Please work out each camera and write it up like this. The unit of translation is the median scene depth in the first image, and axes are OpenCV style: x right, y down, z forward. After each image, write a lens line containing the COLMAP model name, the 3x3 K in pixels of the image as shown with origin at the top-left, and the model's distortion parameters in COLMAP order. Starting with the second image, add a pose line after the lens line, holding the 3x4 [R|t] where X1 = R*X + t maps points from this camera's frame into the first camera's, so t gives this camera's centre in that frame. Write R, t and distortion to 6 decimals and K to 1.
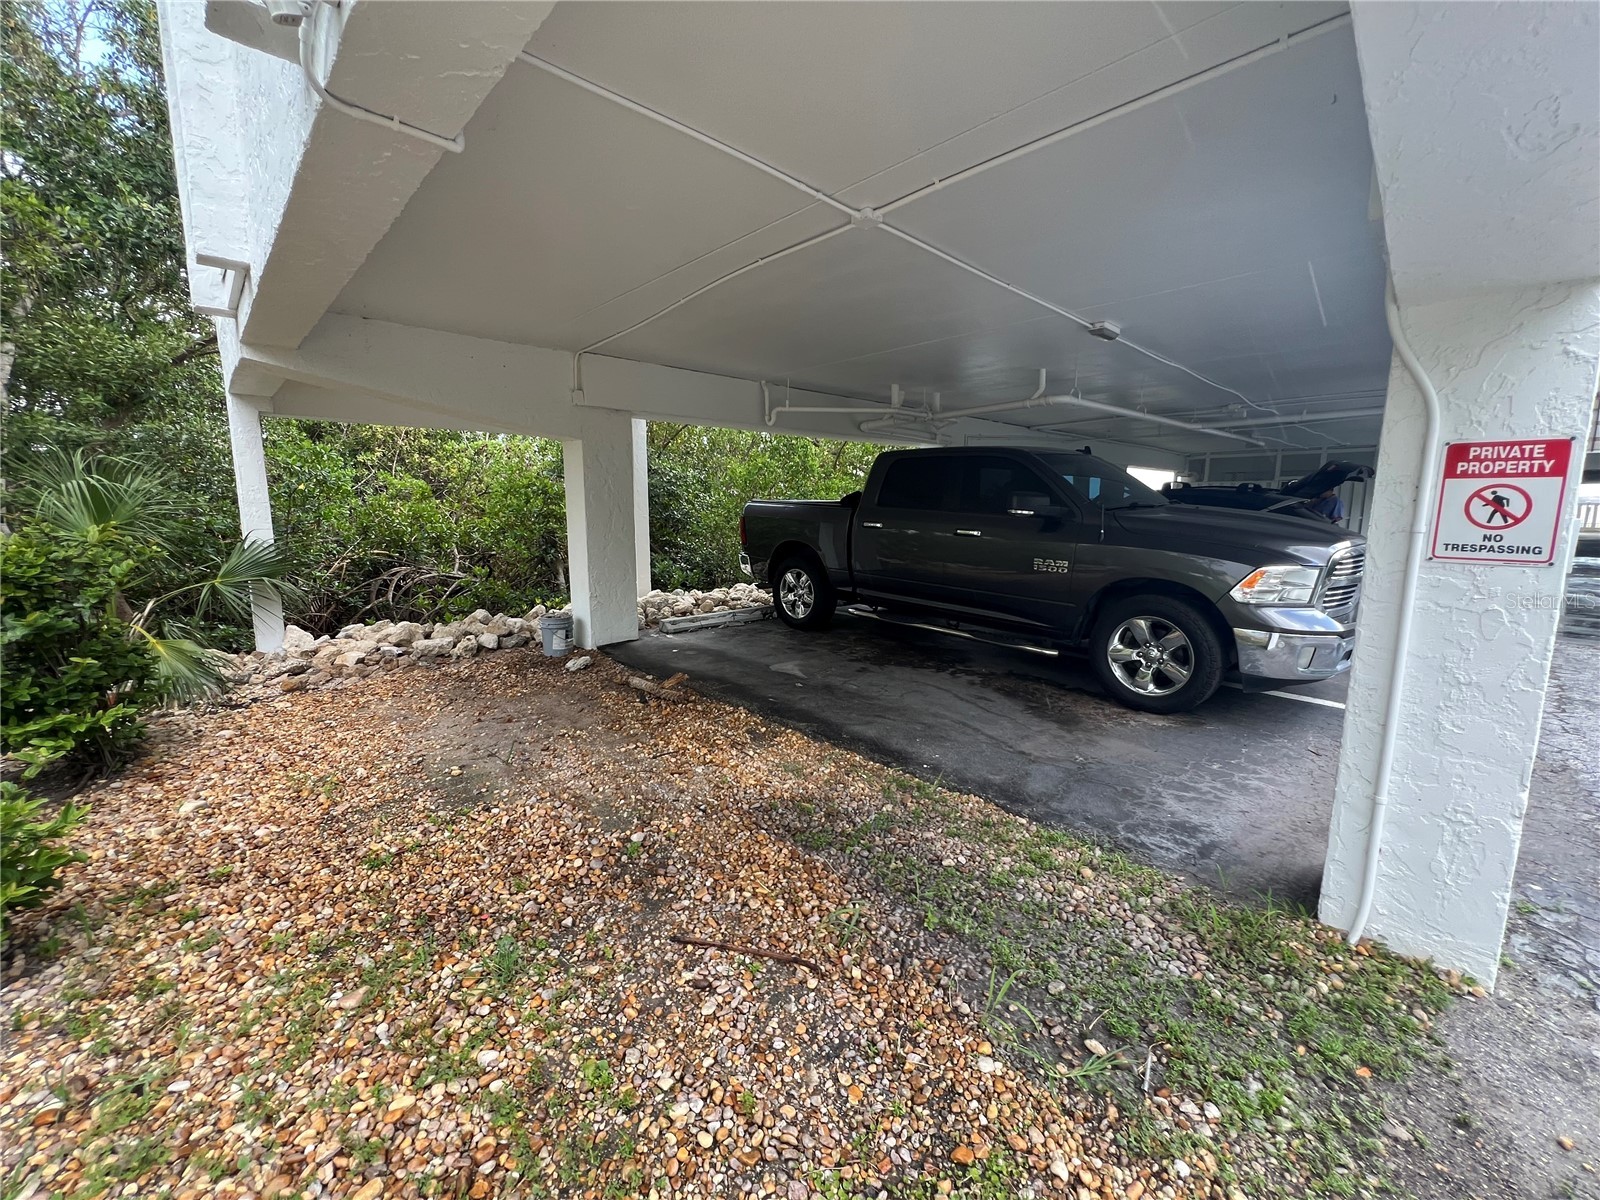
lens RADIAL K [[640.4, 0, 797.5], [0, 640.4, 597.2], [0, 0, 1]] dist [-0.001926, 0.000856]
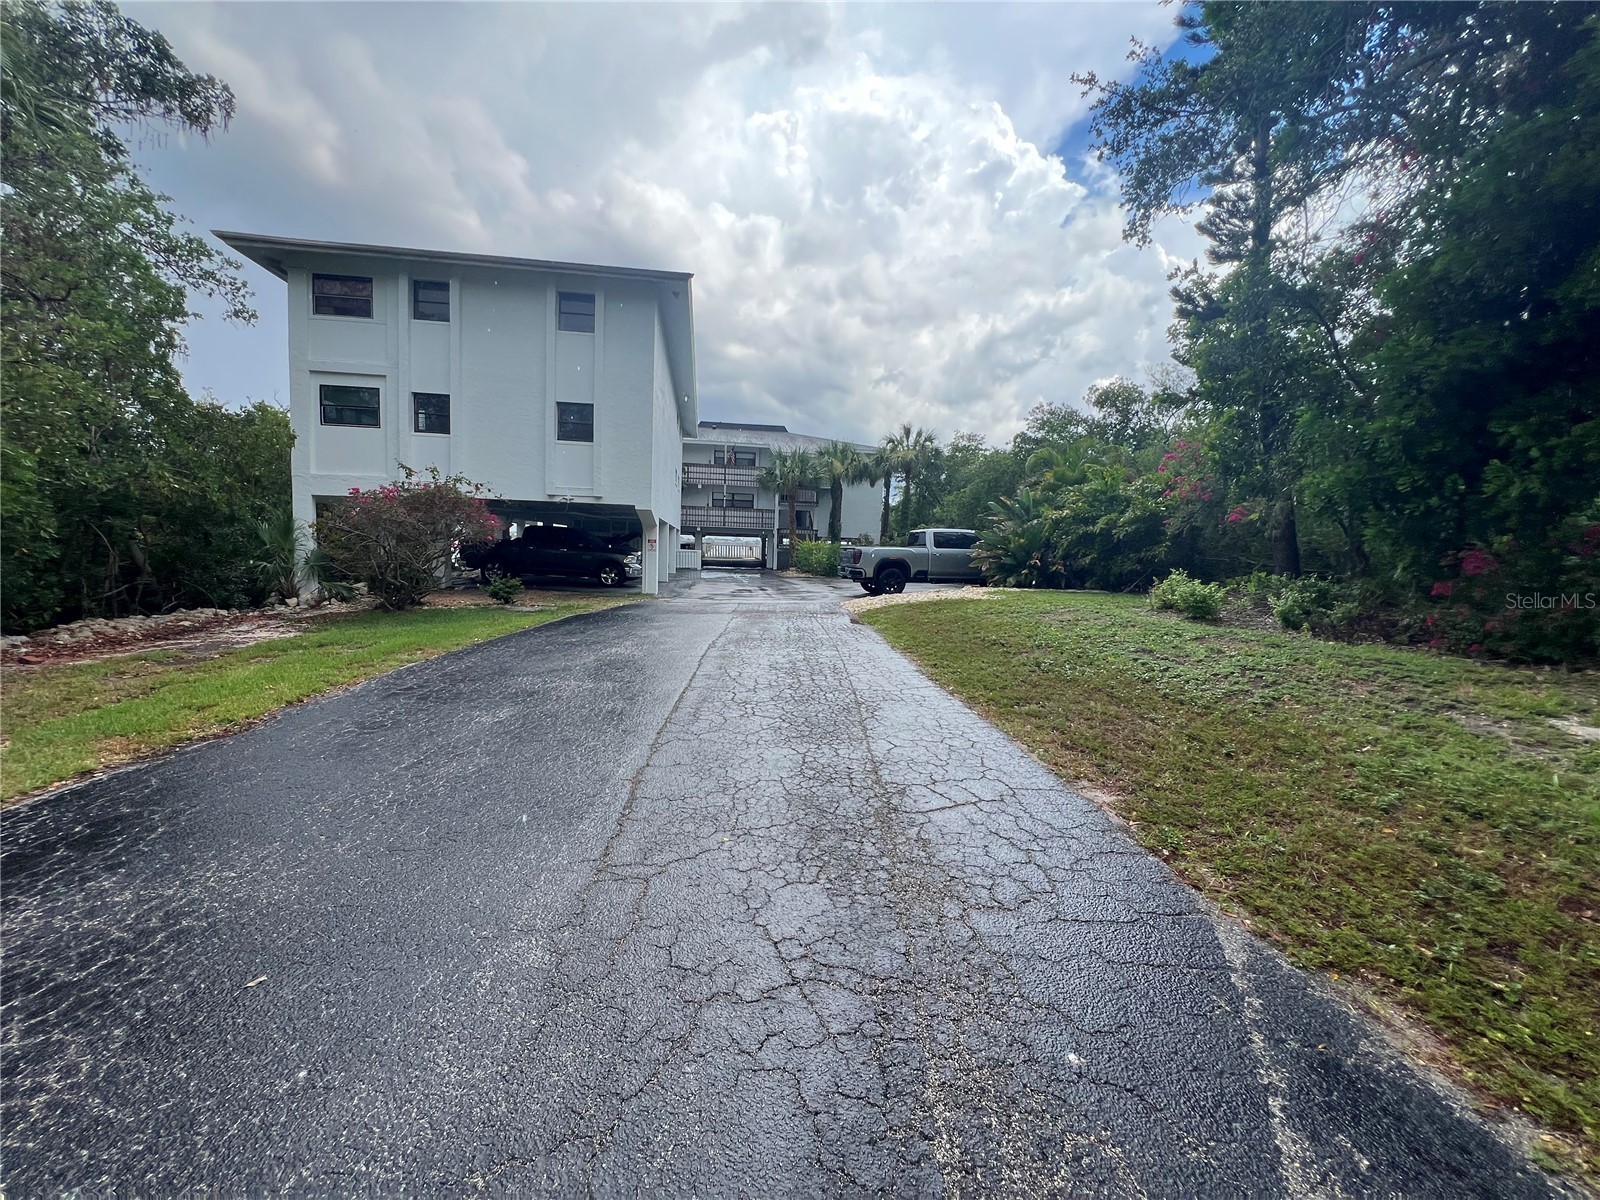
lens RADIAL K [[640.4, 0, 799.5], [0, 640.4, 585.7], [0, 0, 1]] dist [-0.001926, 0.000856]
pose [[0.584431, -0.037173, 0.810591, -2.665211], [0.103602, 0.994193, -0.029104, 0.477881], [-0.804802, 0.100988, 0.584889, -3.121454]]
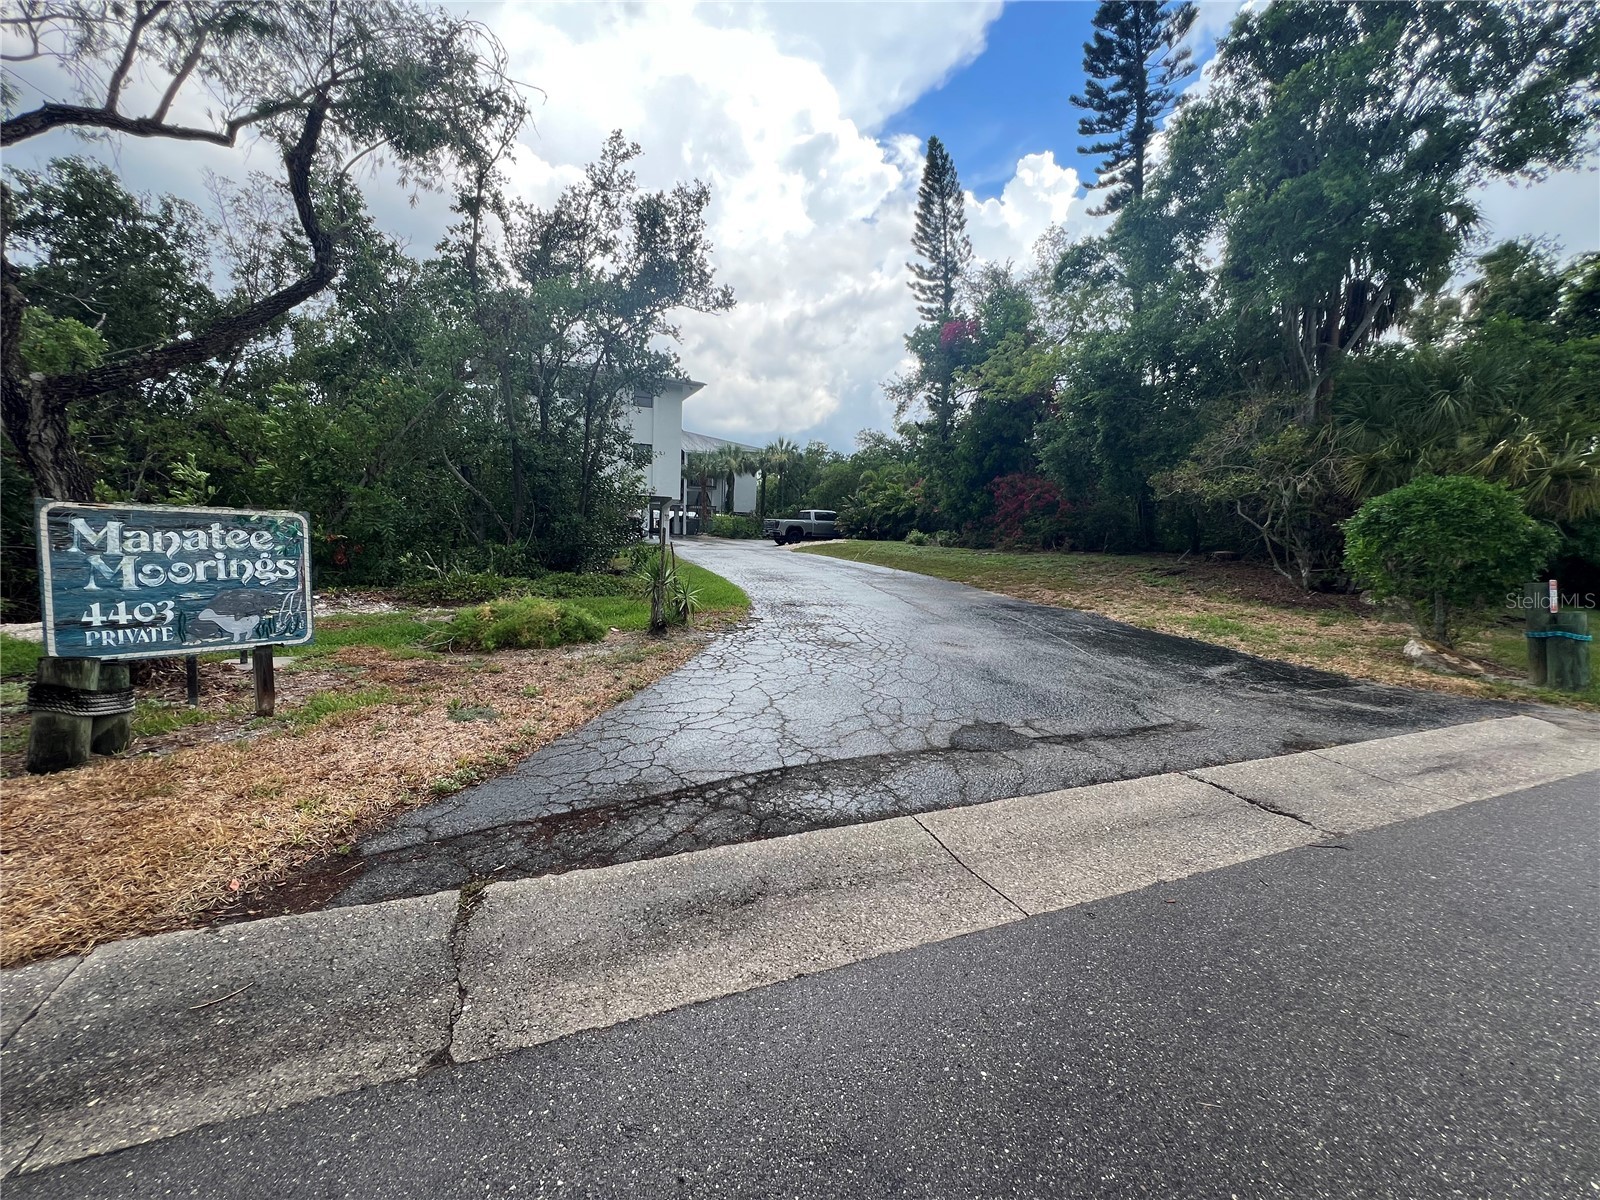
lens RADIAL K [[640.4, 0, 795.5], [0, 640.4, 603.7], [0, 0, 1]] dist [-0.001926, 0.000856]
pose [[0.352248, -0.110996, 0.929302, -6.106098], [0.115014, 0.990550, 0.074716, 0.601456], [-0.928813, 0.080564, 0.361685, -3.933485]]
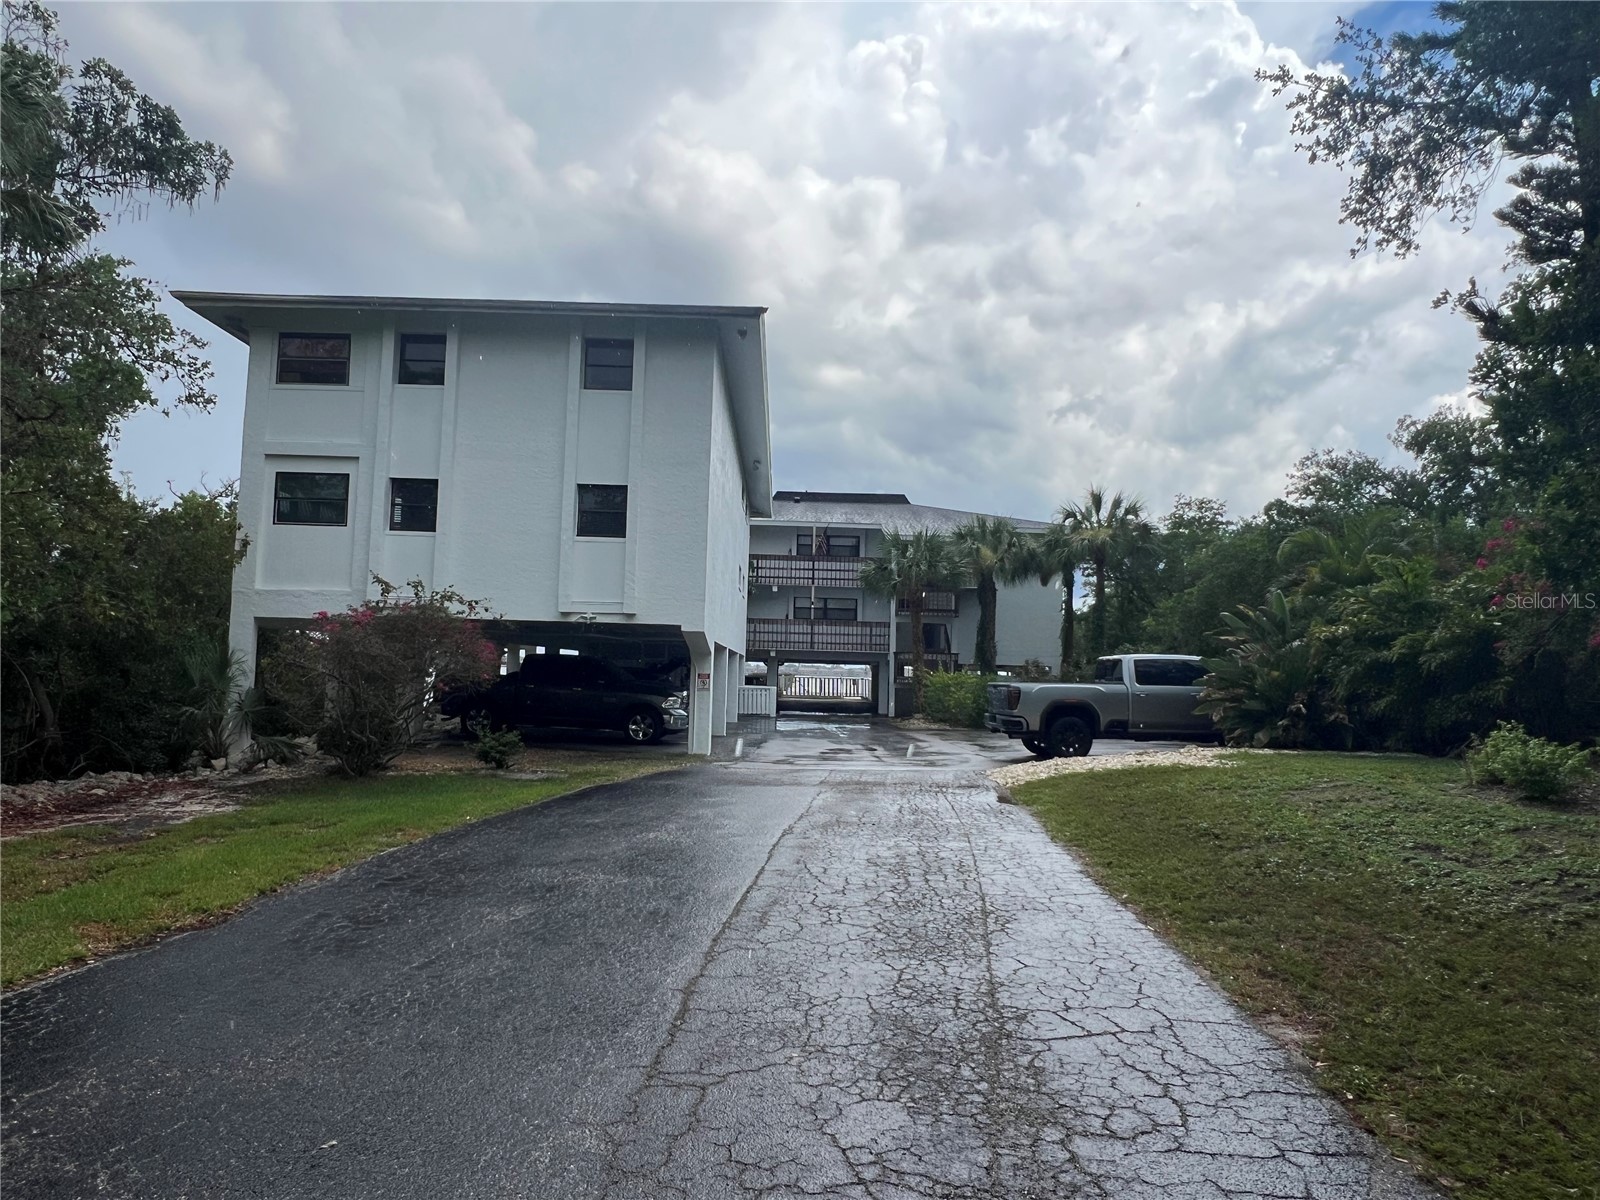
lens RADIAL K [[1033.8, 0, 793.2], [0, 1033.8, 606.8], [0, 0, 1]] dist [0.000209, -0.001345]
pose [[0.690312, 0.058709, 0.721126, -2.855476], [0.094948, 0.980731, -0.170736, 0.482968], [-0.717254, 0.186331, 0.671437, -3.322975]]
